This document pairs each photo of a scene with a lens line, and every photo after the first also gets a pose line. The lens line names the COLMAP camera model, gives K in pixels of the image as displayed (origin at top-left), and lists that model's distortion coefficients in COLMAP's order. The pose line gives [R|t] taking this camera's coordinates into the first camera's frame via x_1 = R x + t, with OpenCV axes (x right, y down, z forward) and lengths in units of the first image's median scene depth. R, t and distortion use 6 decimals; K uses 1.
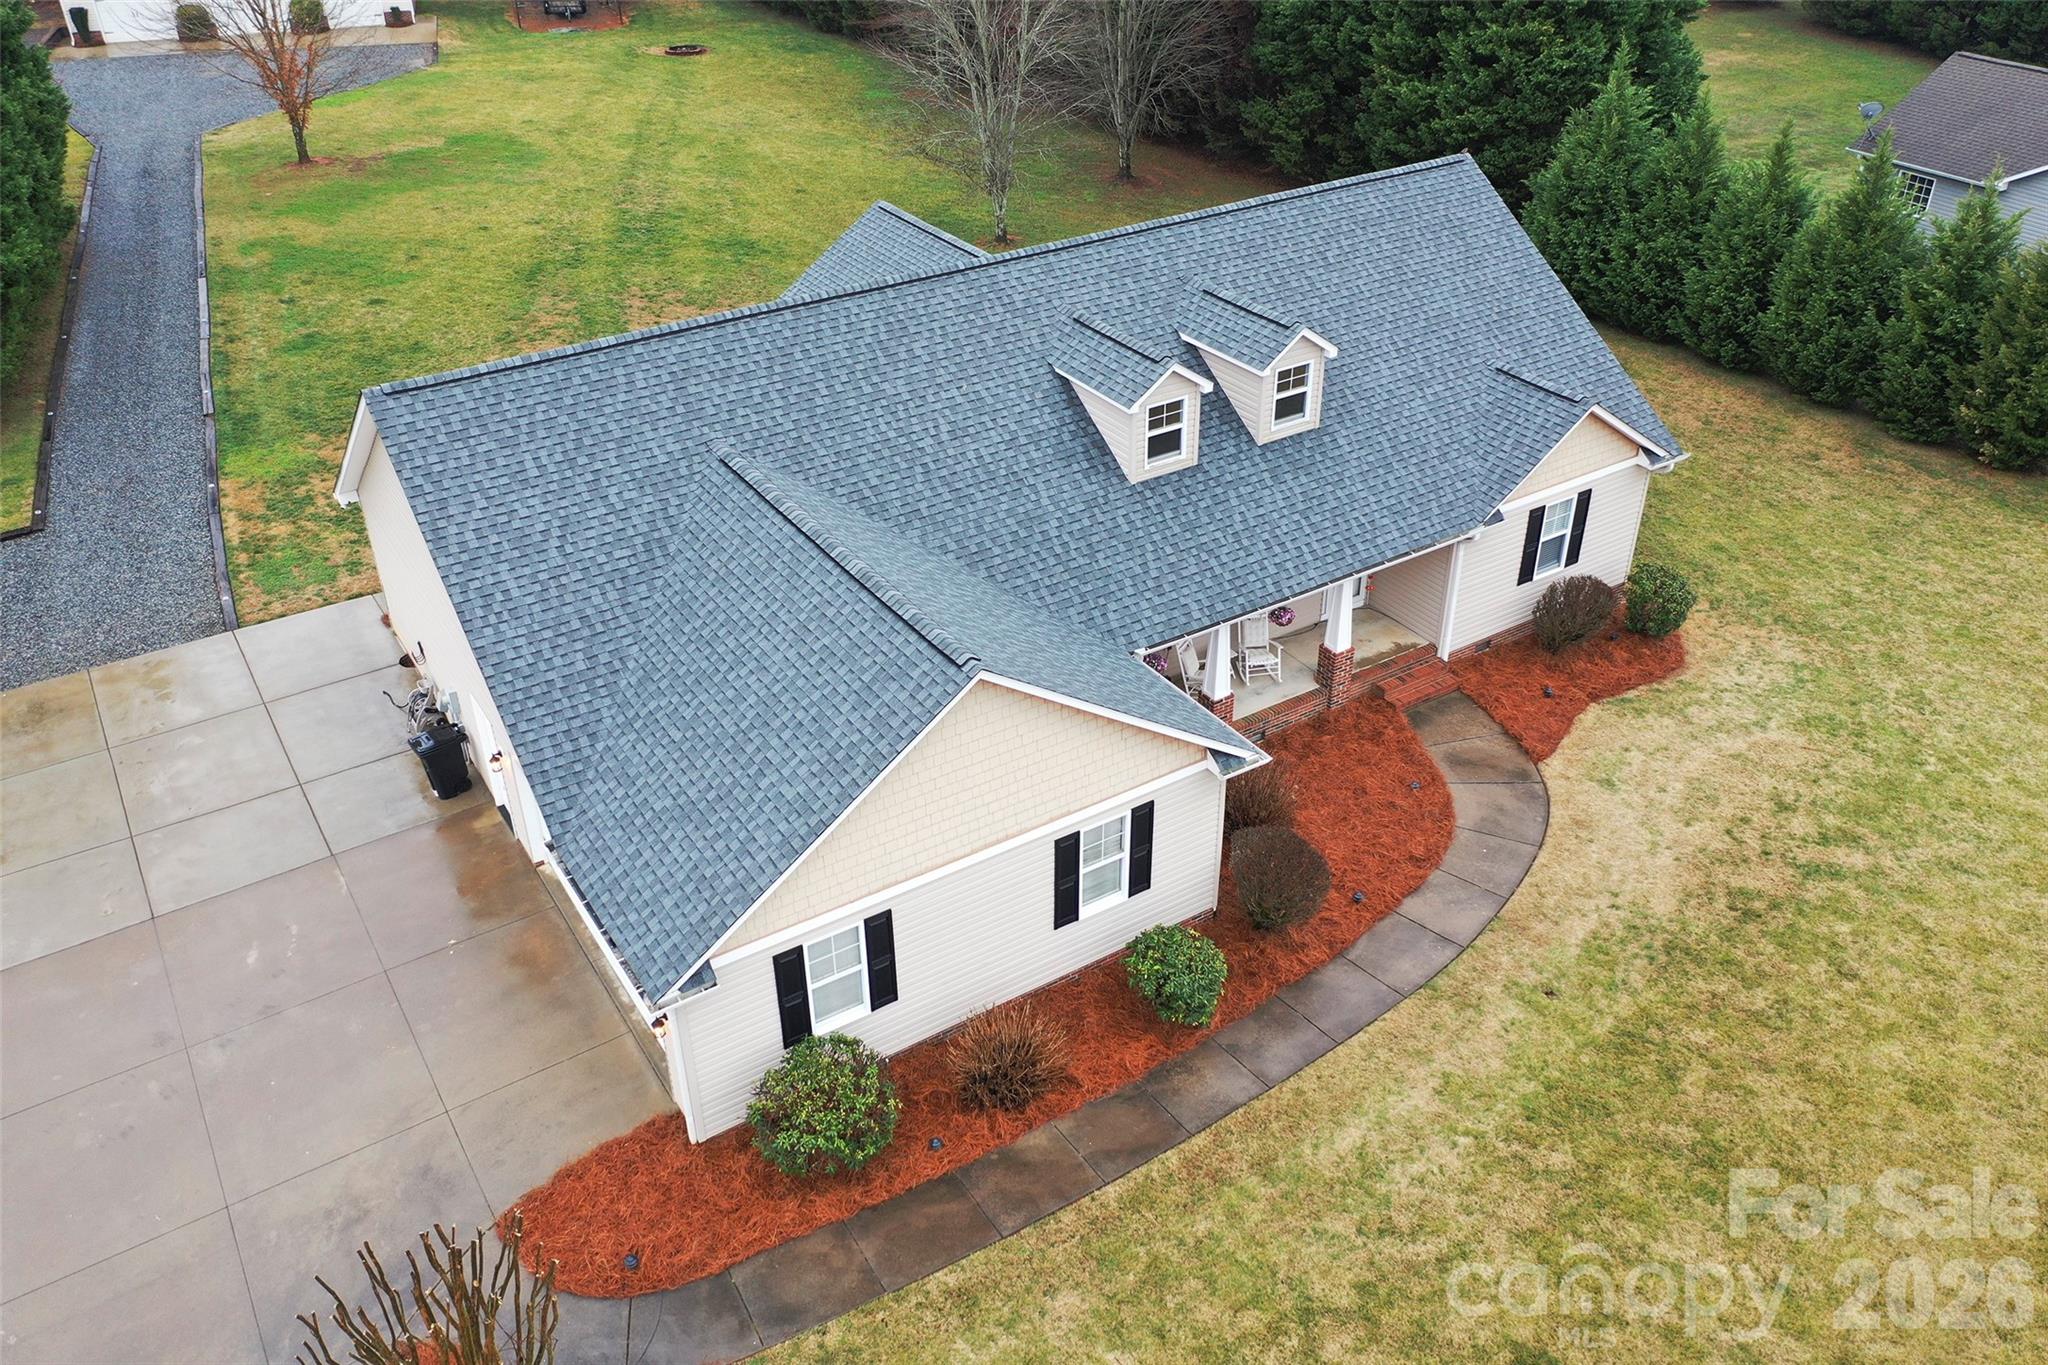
lens RADIAL K [[1587.8, 0, 1021.9], [0, 1587.8, 688.6], [0, 0, 1]] dist [0.014204, -0.008617]
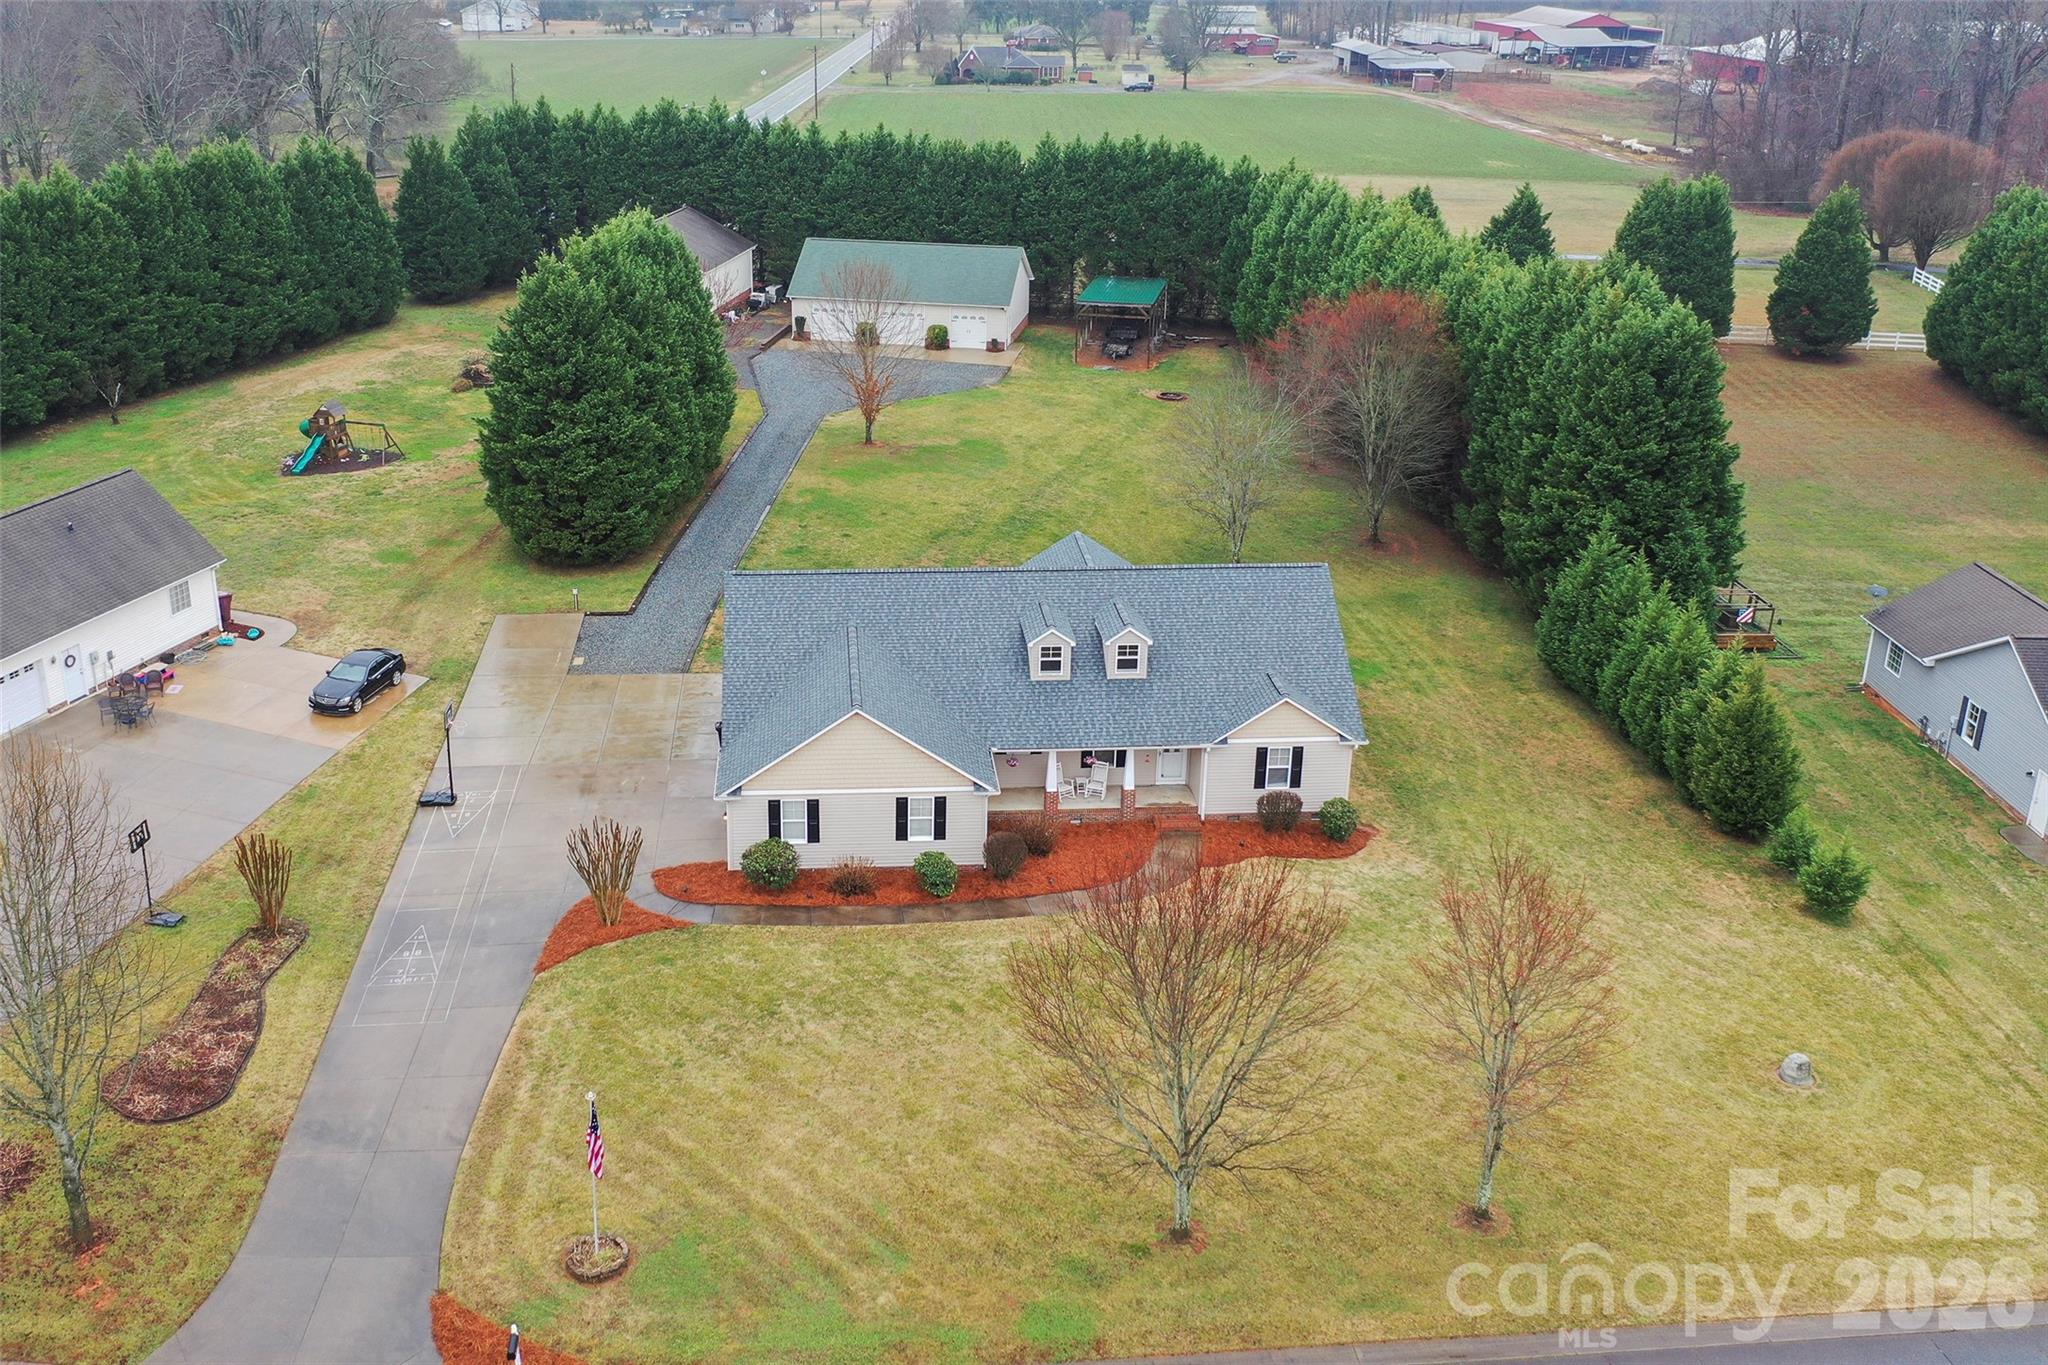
lens RADIAL K [[1830.2, 0, 941.0], [0, 1830.2, 689.8], [0, 0, 1]] dist [0.010541, -0.018241]
pose [[0.875604, 0.208307, -0.435805, 0.901004], [-0.281254, 0.953378, -0.109387, 0.160517], [0.392701, 0.218352, 0.893369, -1.070213]]
